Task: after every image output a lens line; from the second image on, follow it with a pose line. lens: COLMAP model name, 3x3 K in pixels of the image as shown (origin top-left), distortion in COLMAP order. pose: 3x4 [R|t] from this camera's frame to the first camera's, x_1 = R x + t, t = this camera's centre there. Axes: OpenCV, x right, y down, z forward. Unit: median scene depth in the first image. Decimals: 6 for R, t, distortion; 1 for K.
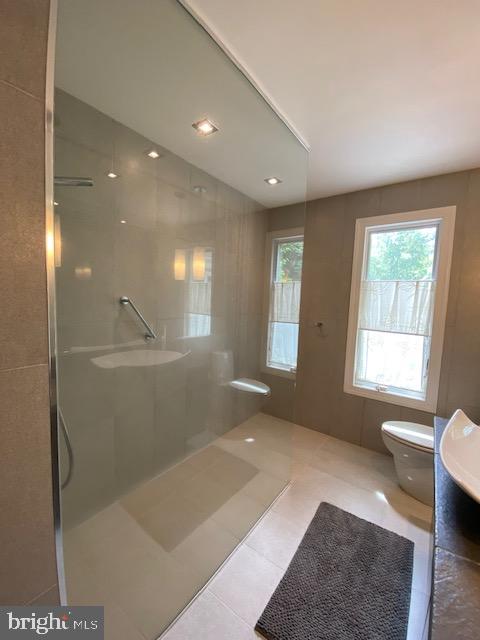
lens RADIAL K [[260.3, 0, 237.1], [0, 260.3, 315.8], [0, 0, 1]] dist [0.003892, -0.012178]
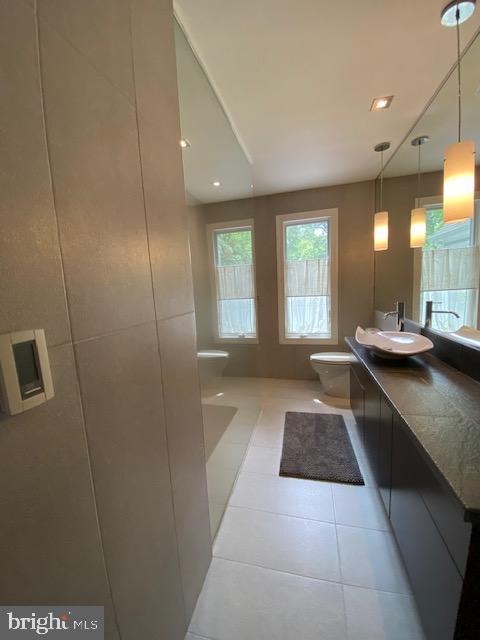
lens RADIAL K [[260.3, 0, 237.8], [0, 260.3, 318.7], [0, 0, 1]] dist [0.003892, -0.012178]
pose [[0.920207, -0.135166, 0.367354, -0.303862], [0.115762, 0.990482, 0.074465, 0.036282], [-0.373923, -0.025997, 0.927095, -0.194864]]
